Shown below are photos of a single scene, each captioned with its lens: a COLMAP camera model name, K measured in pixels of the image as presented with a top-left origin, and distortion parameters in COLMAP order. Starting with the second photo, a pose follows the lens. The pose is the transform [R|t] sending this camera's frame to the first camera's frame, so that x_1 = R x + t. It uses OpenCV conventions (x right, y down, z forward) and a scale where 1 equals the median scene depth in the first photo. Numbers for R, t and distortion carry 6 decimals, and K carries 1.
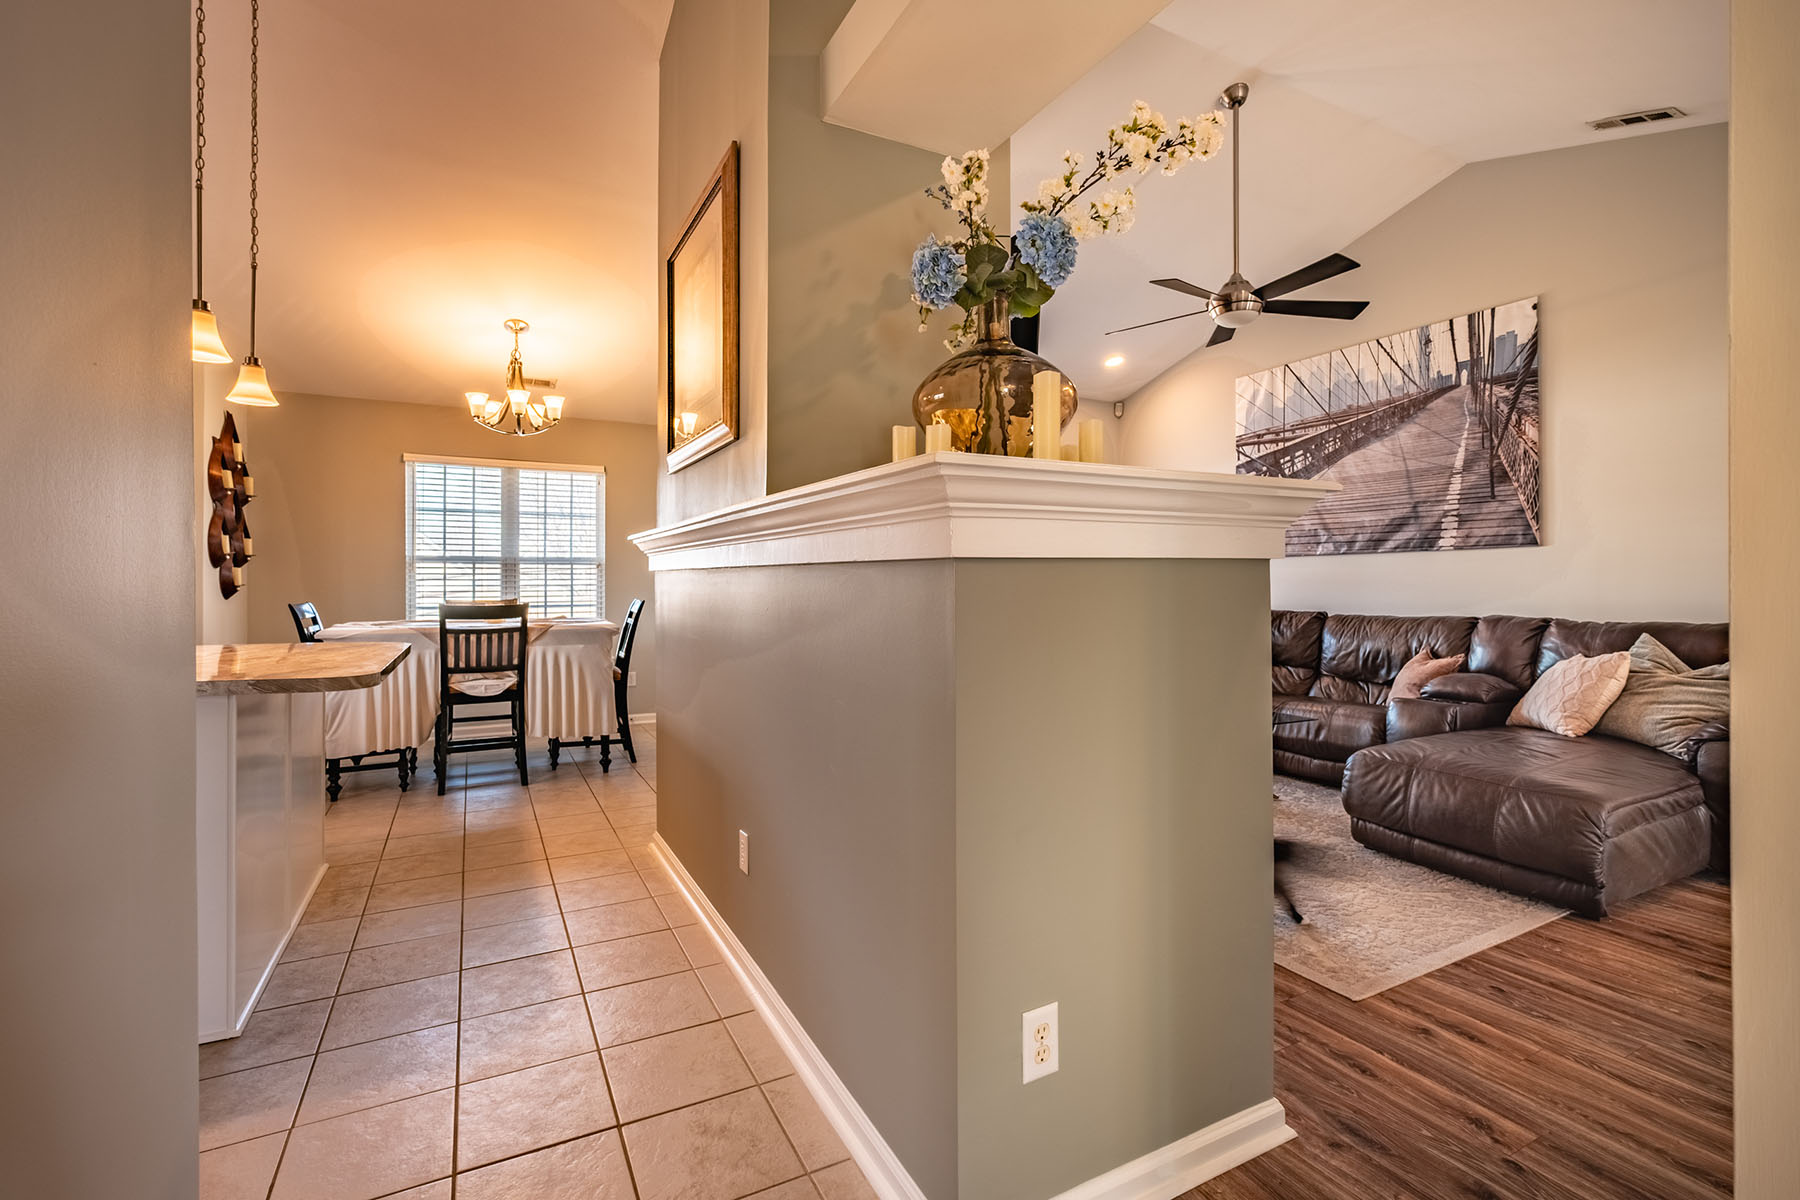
lens RADIAL K [[802.5, 0, 886.3], [0, 802.5, 582.3], [0, 0, 1]] dist [-0.009363, -0.000246]
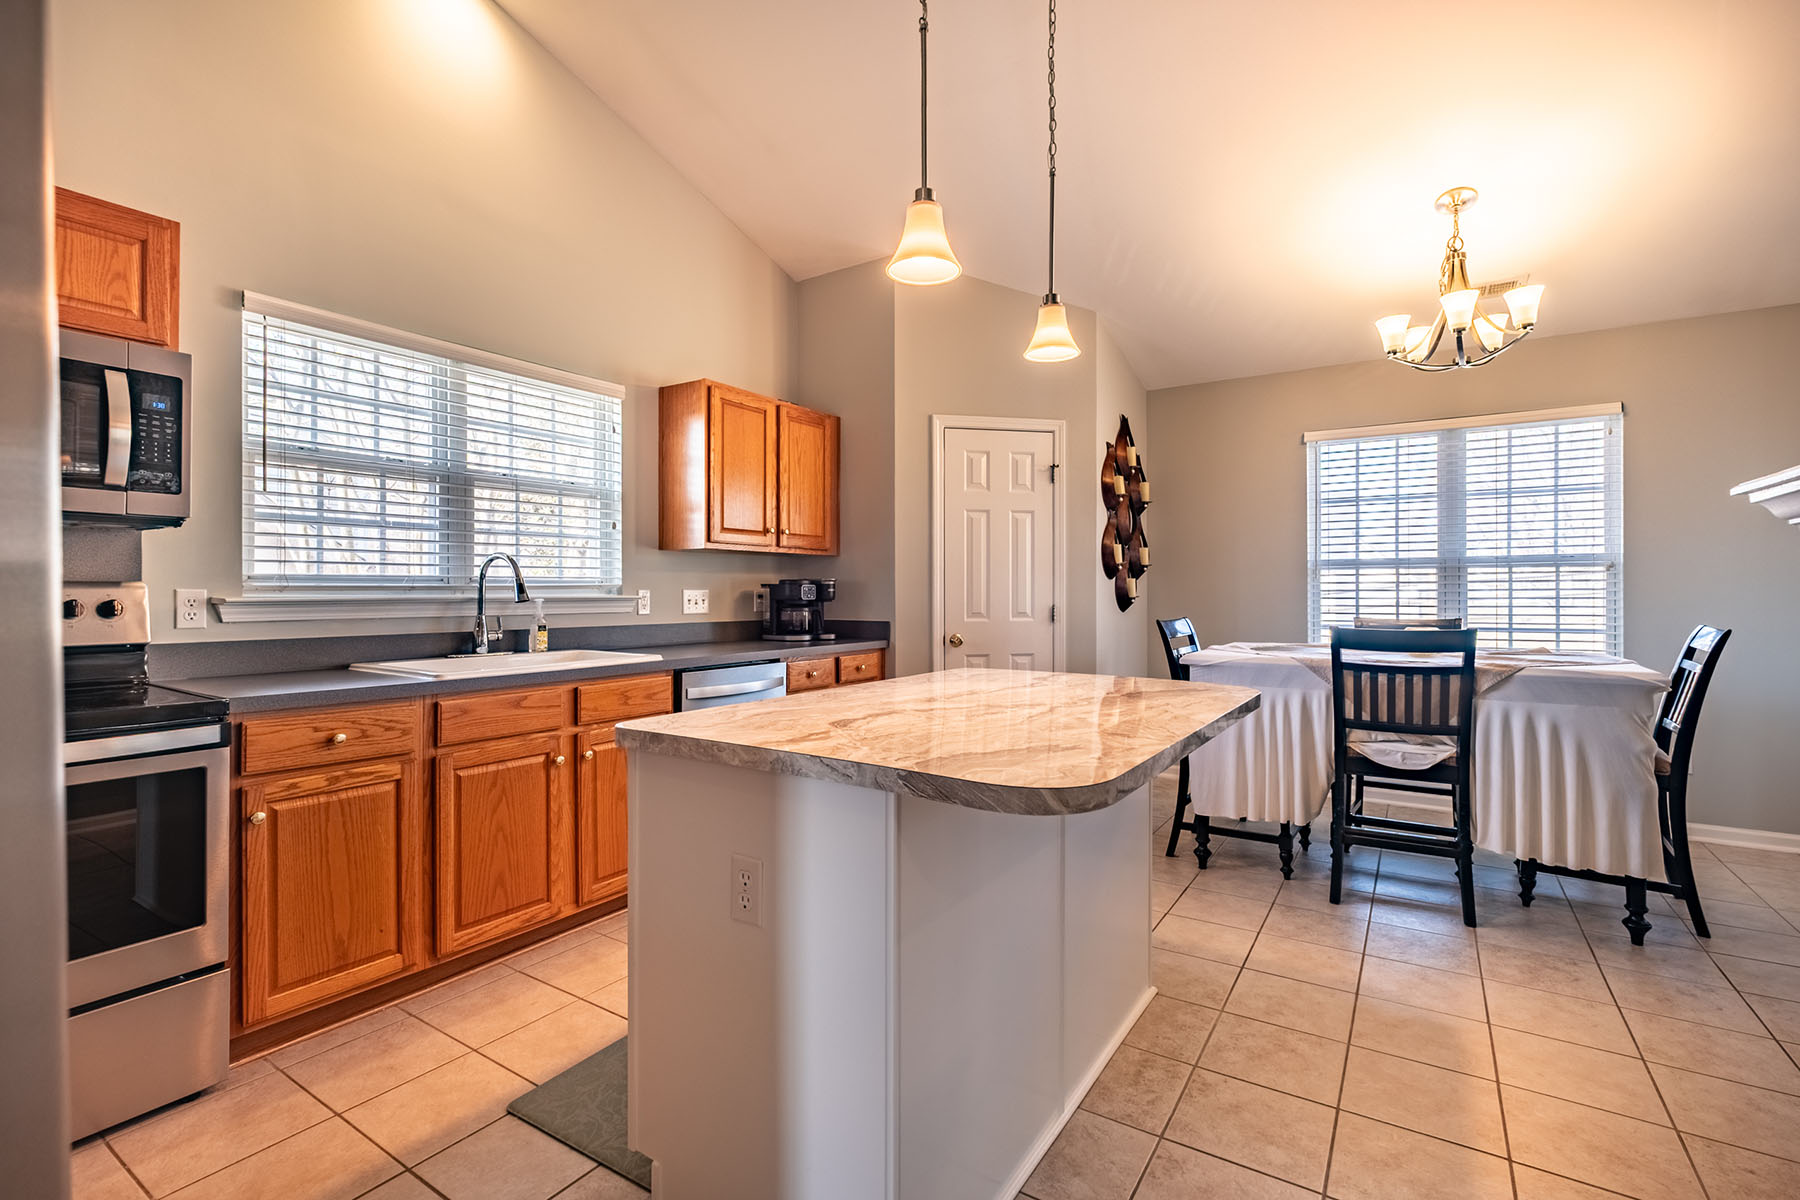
lens RADIAL K [[806.7, 0, 895.6], [0, 806.7, 591.1], [0, 0, 1]] dist [-0.005053, 0.000315]
pose [[0.492180, -0.002651, -0.870489, -0.123943], [0.000852, 0.999996, -0.002563, -0.001322], [0.870493, 0.000520, 0.492181, 0.295585]]
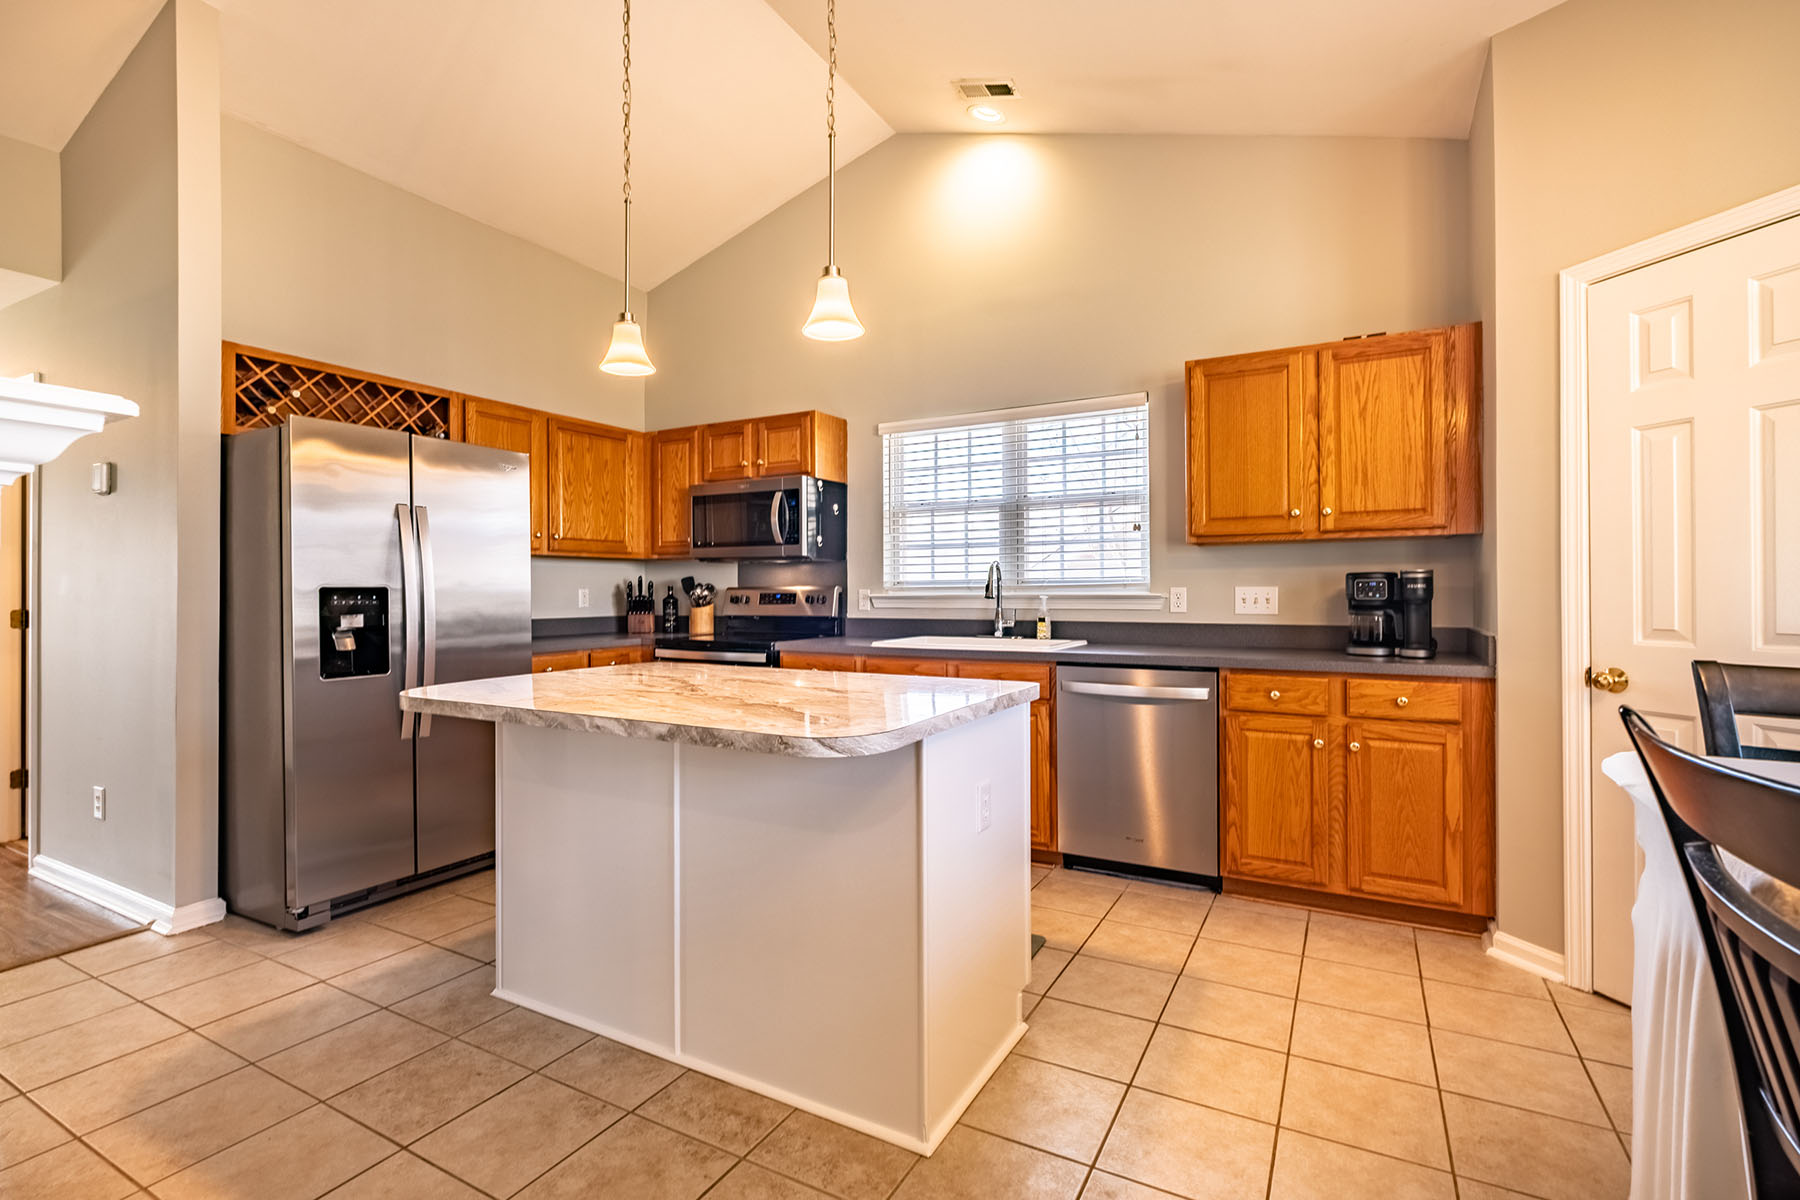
lens RADIAL K [[812.8, 0, 873.6], [0, 812.8, 591.2], [0, 0, 1]] dist [-0.001984, -0.000709]
pose [[-0.838366, 0.003799, -0.545095, -0.248911], [0.004888, 0.999988, -0.000548, -0.002307], [0.545086, -0.003124, -0.838374, 0.950645]]
